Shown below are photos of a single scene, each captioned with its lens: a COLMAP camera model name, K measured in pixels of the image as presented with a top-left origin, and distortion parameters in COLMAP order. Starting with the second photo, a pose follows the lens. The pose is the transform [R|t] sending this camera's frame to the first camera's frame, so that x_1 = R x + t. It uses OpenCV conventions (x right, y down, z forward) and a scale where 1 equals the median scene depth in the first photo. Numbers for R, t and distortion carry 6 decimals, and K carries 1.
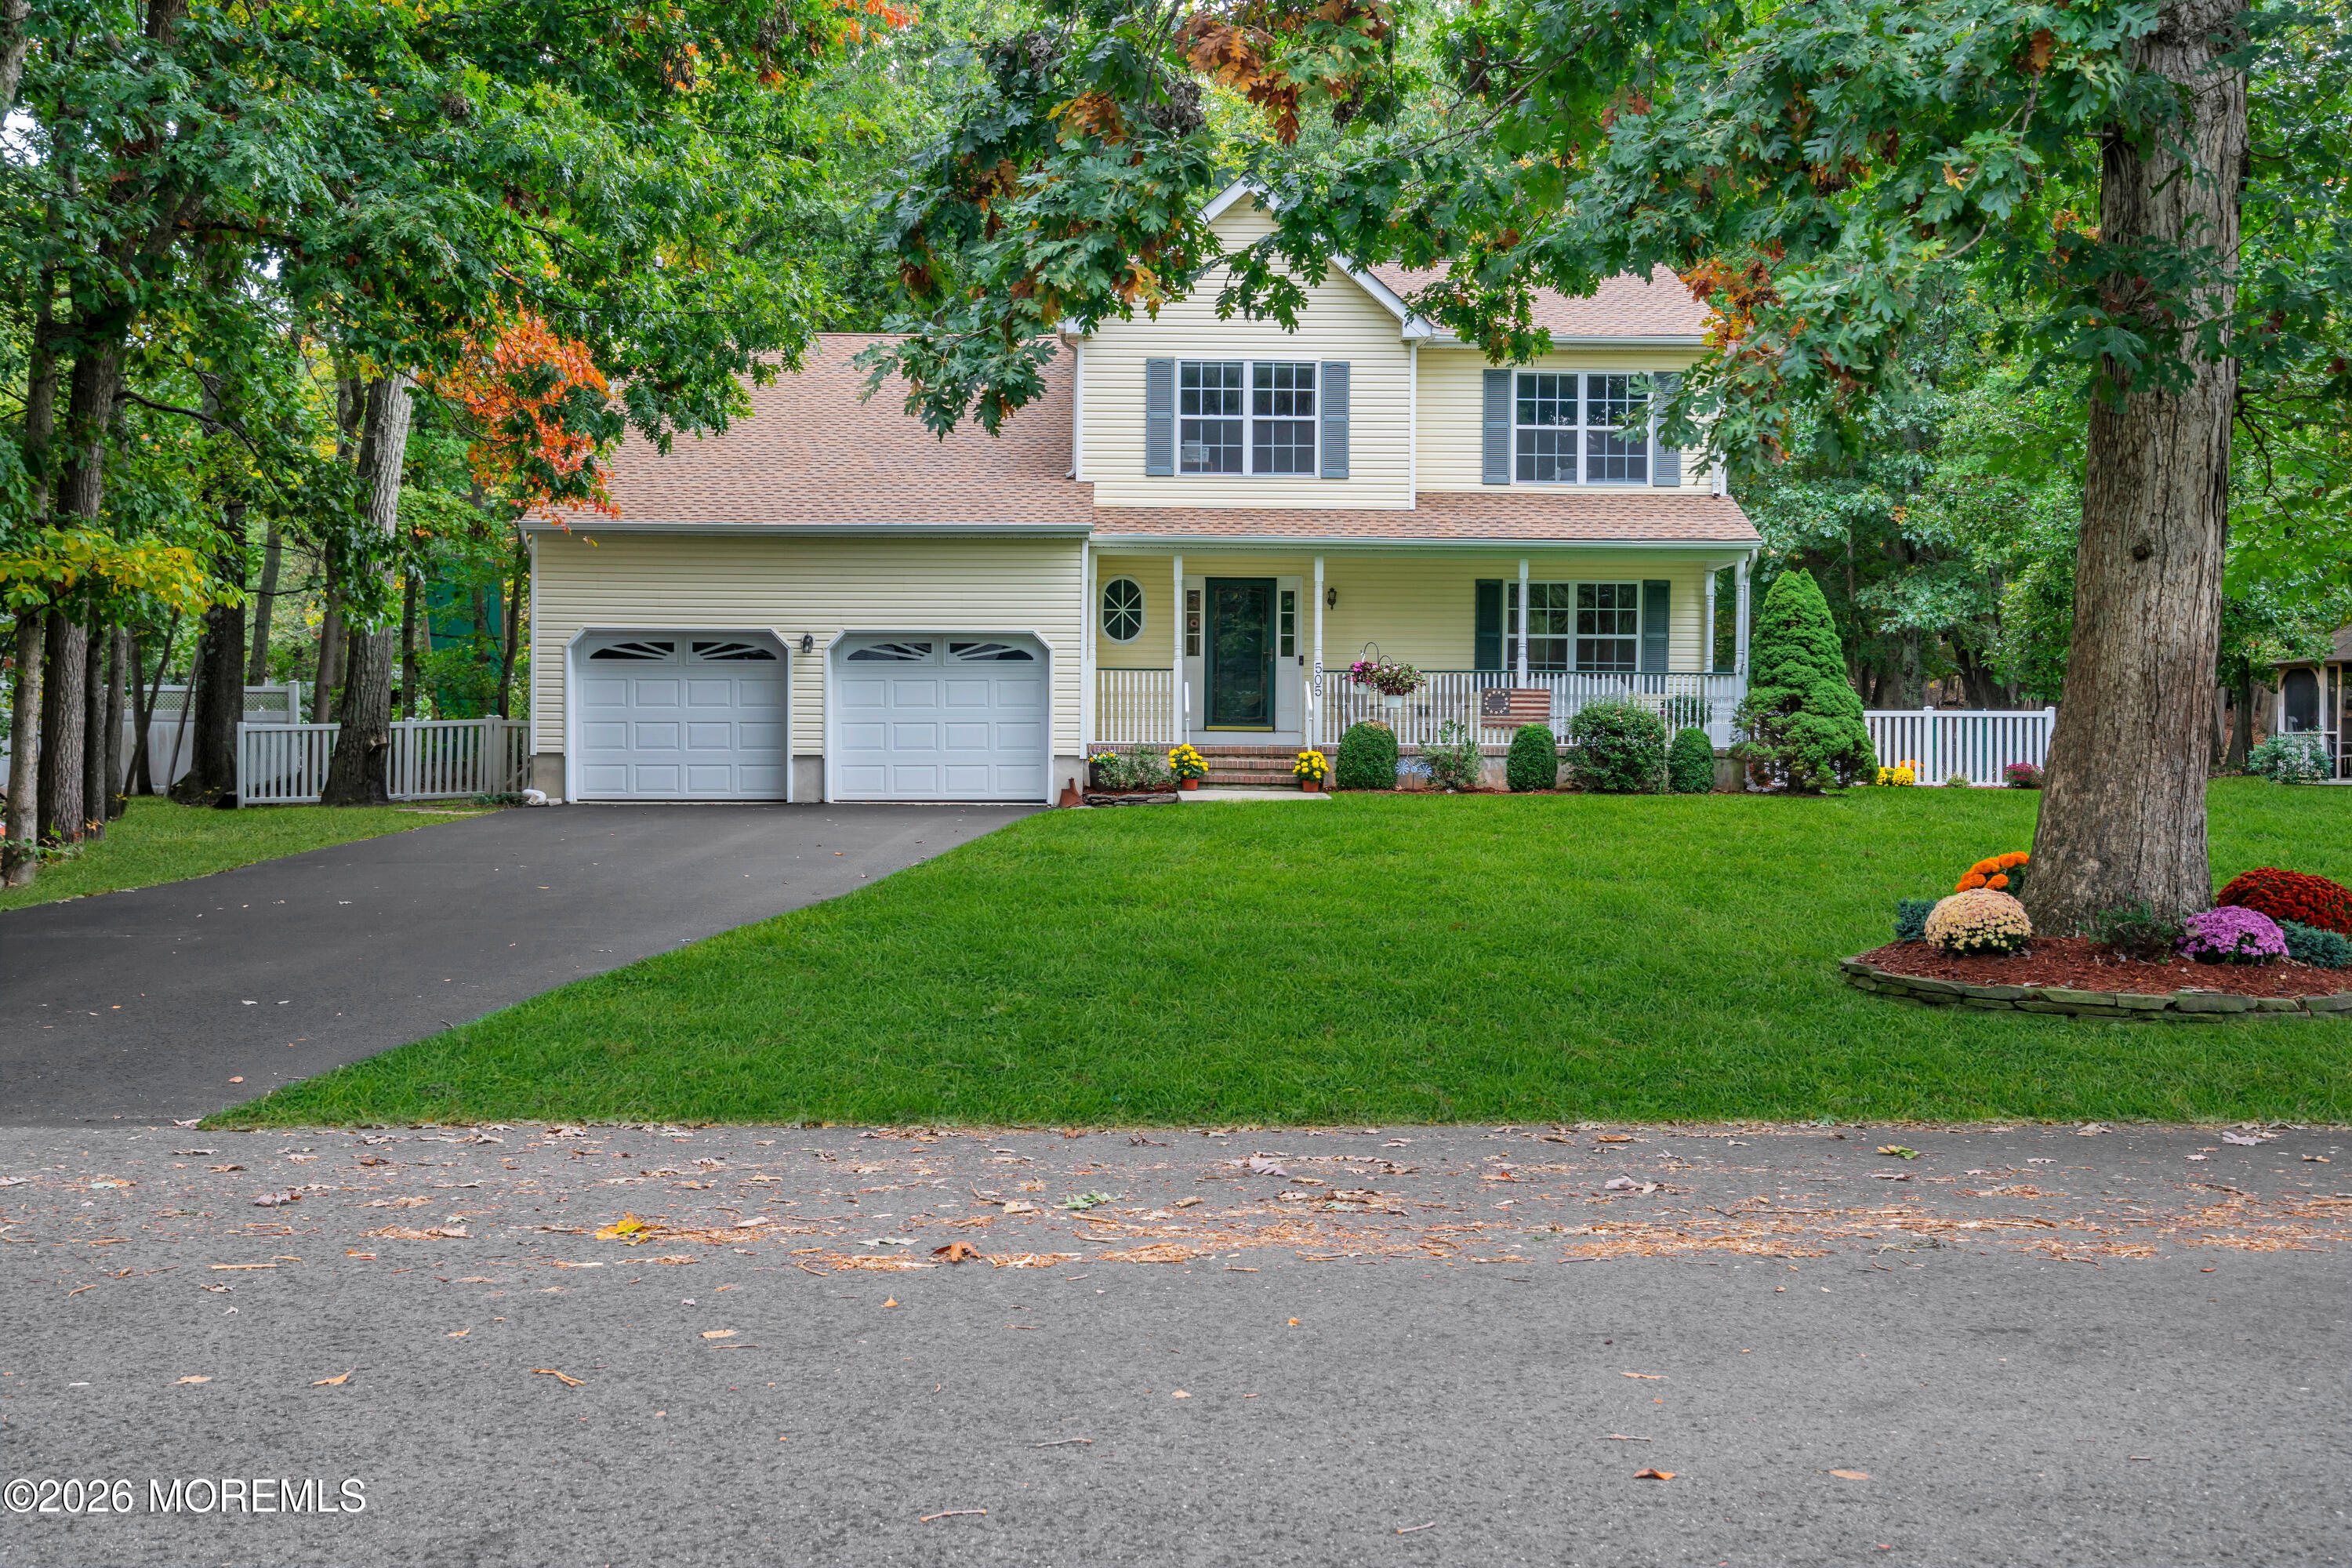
lens RADIAL K [[2289.6, 0, 1176.0], [0, 2289.6, 784.0], [0, 0, 1]] dist [0.003750, 0.002502]
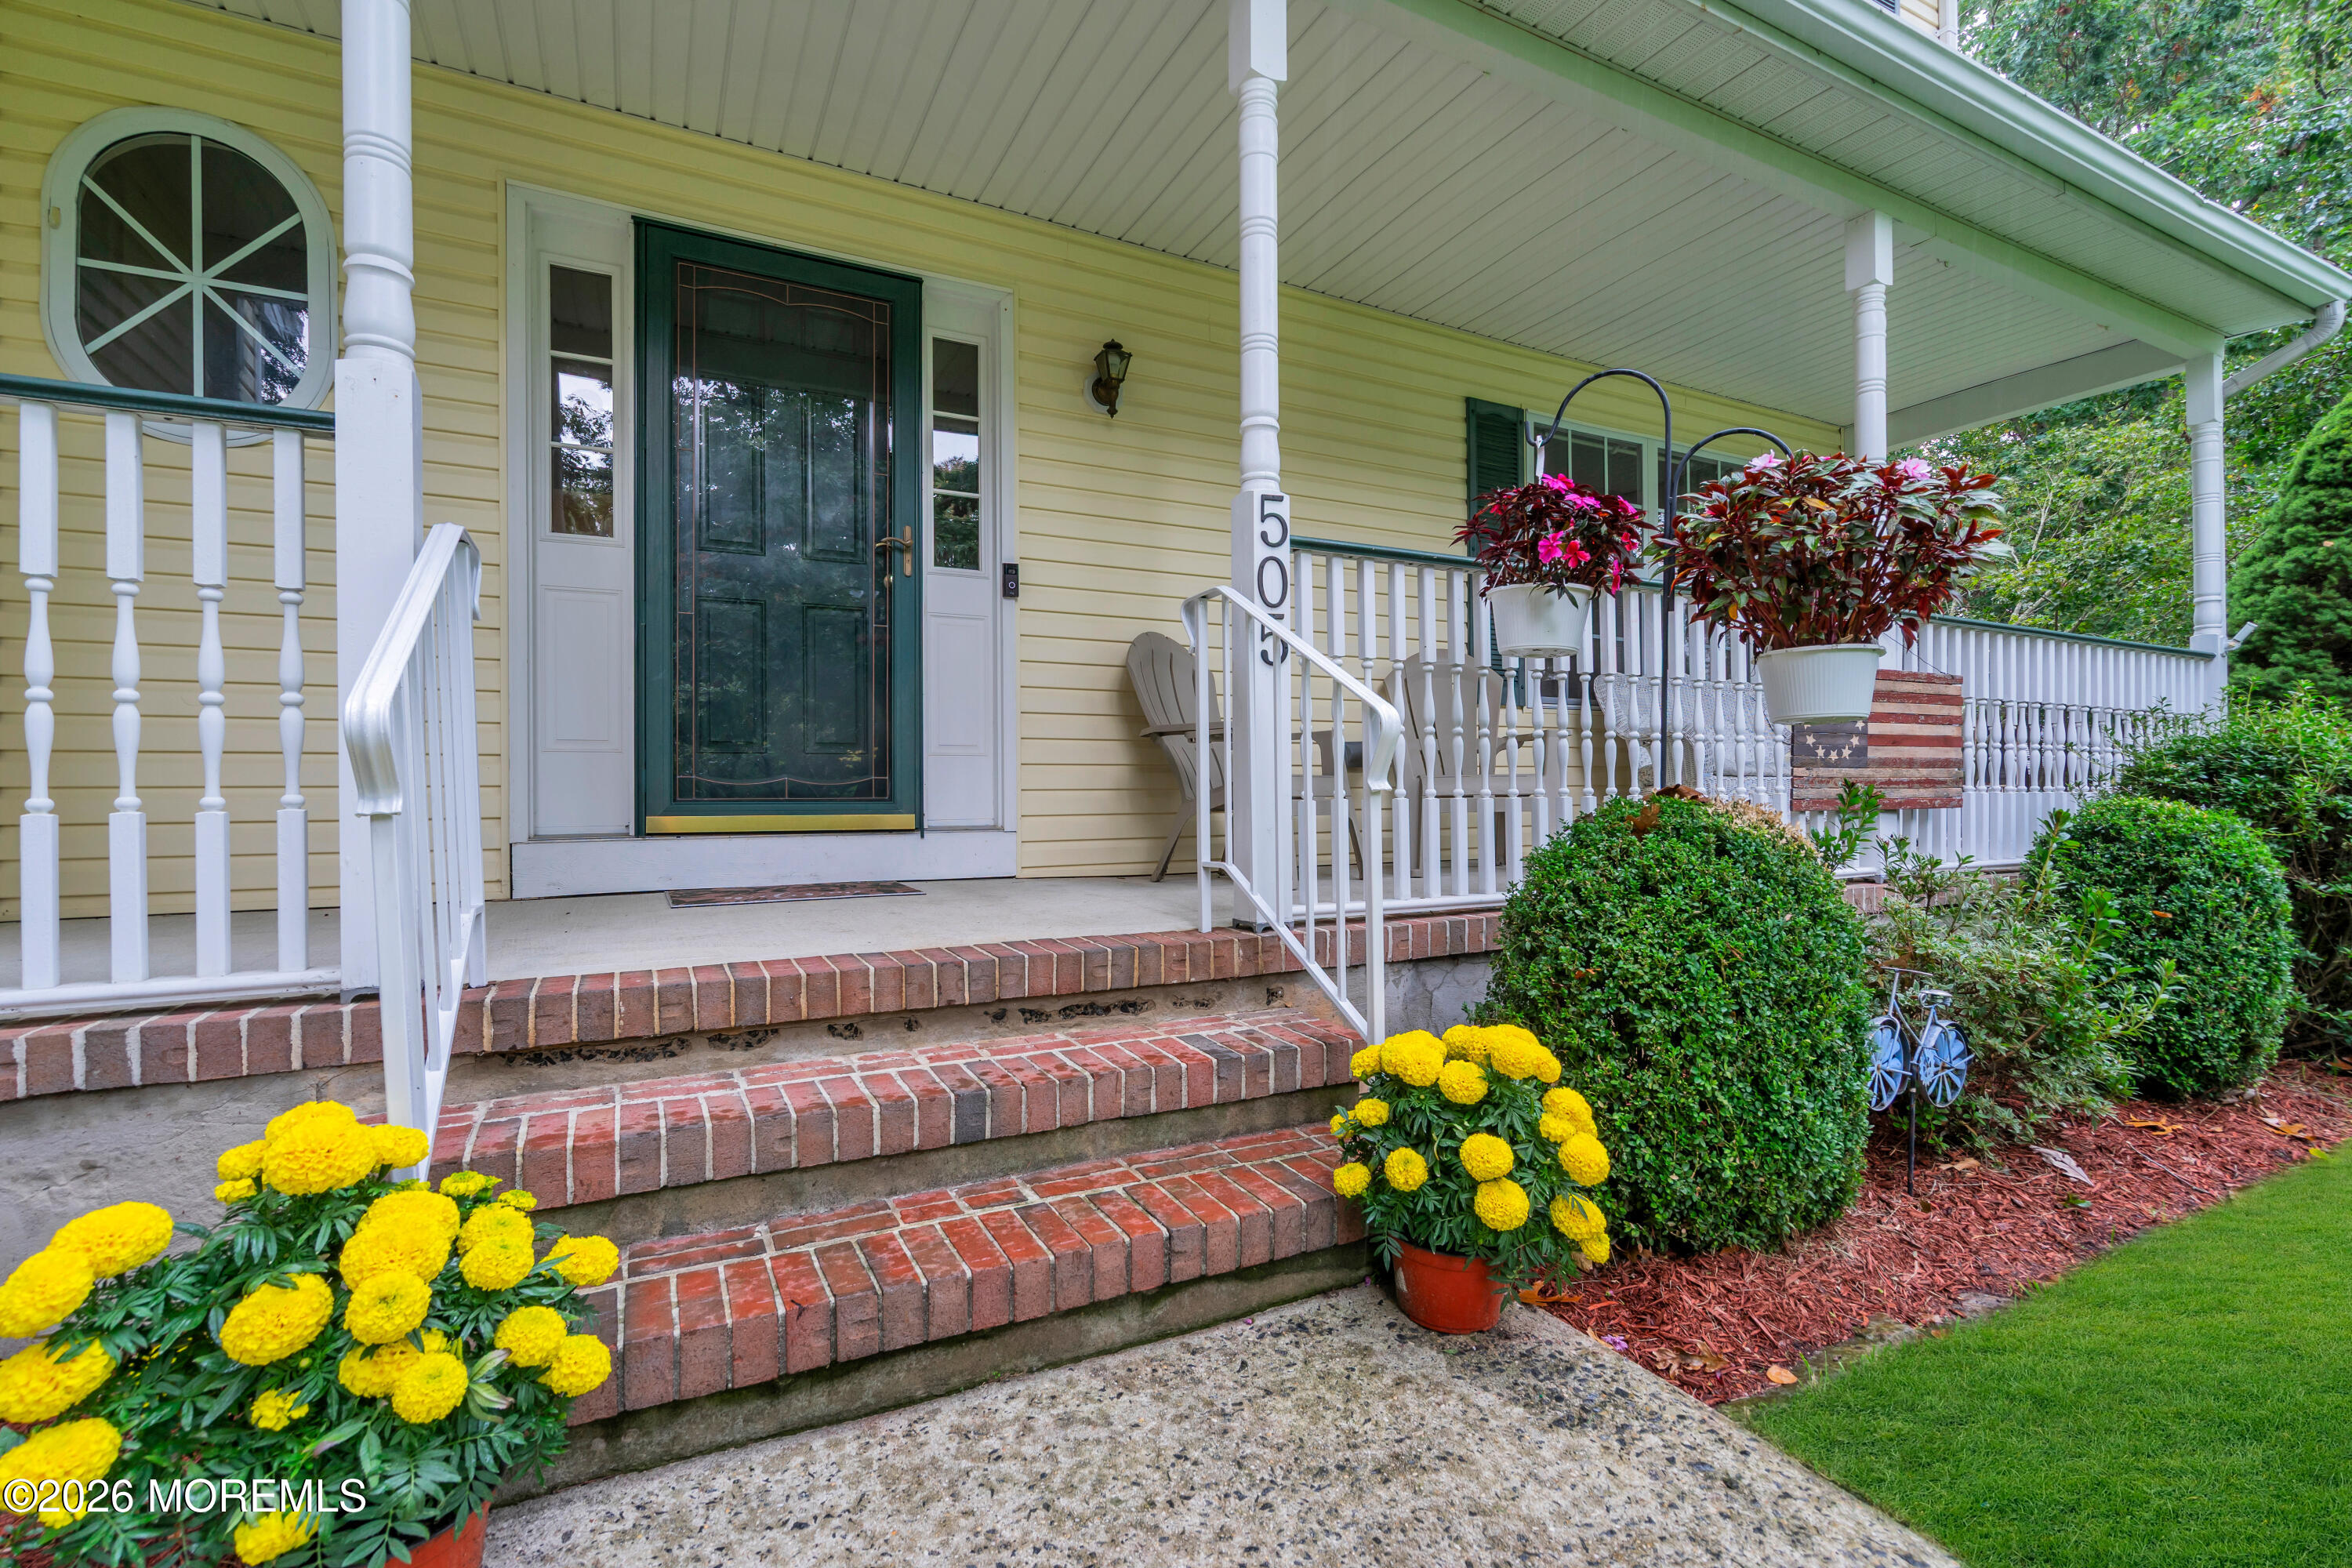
lens RADIAL K [[1063.6, 0, 1176.0], [0, 1063.6, 784.0], [0, 0, 1]] dist [-0.001025, 0.000201]
pose [[0.897284, -0.008584, 0.441371, 0.015010], [0.018653, 0.999655, -0.018479, -0.026939], [-0.441060, 0.024814, 0.897135, 0.917986]]
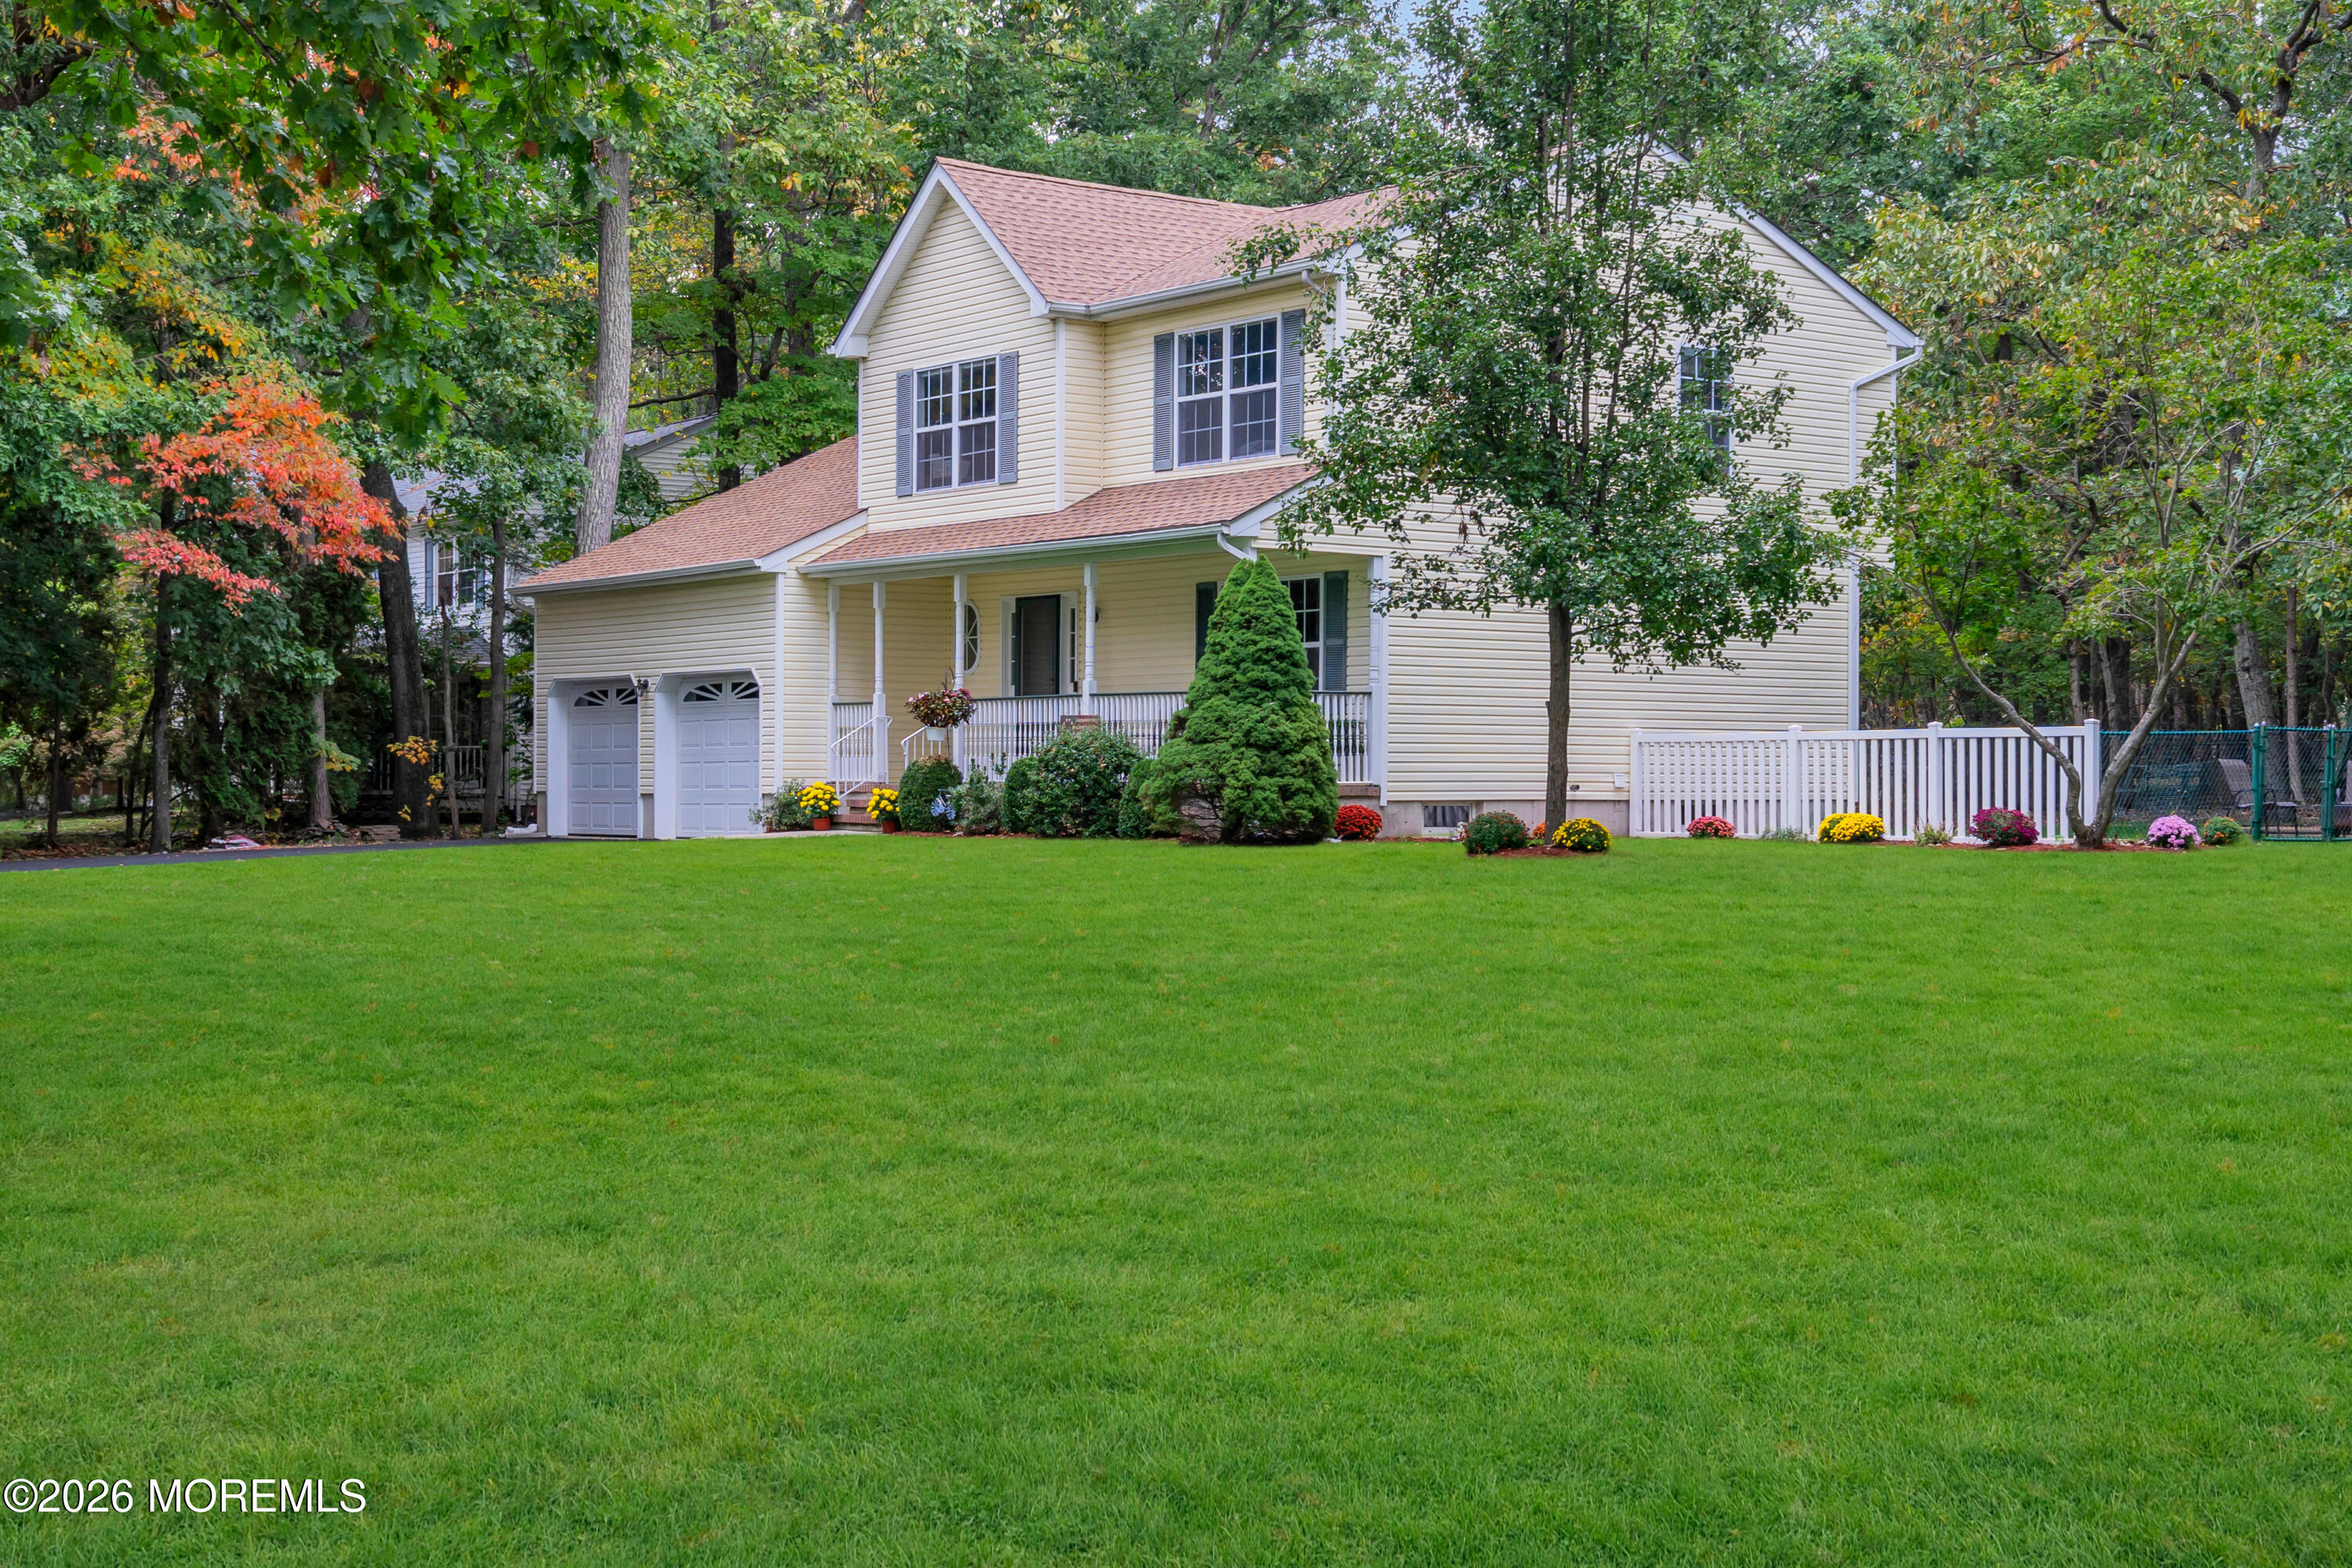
lens RADIAL K [[3159.6, 0, 1176.0], [0, 3159.6, 784.0], [0, 0, 1]] dist [0.017632, 0.013435]
pose [[0.577293, -0.003336, -0.816530, 1.123860], [-0.014470, 0.999793, -0.014316, 0.000314], [0.816409, 0.020080, 0.577125, 0.349618]]
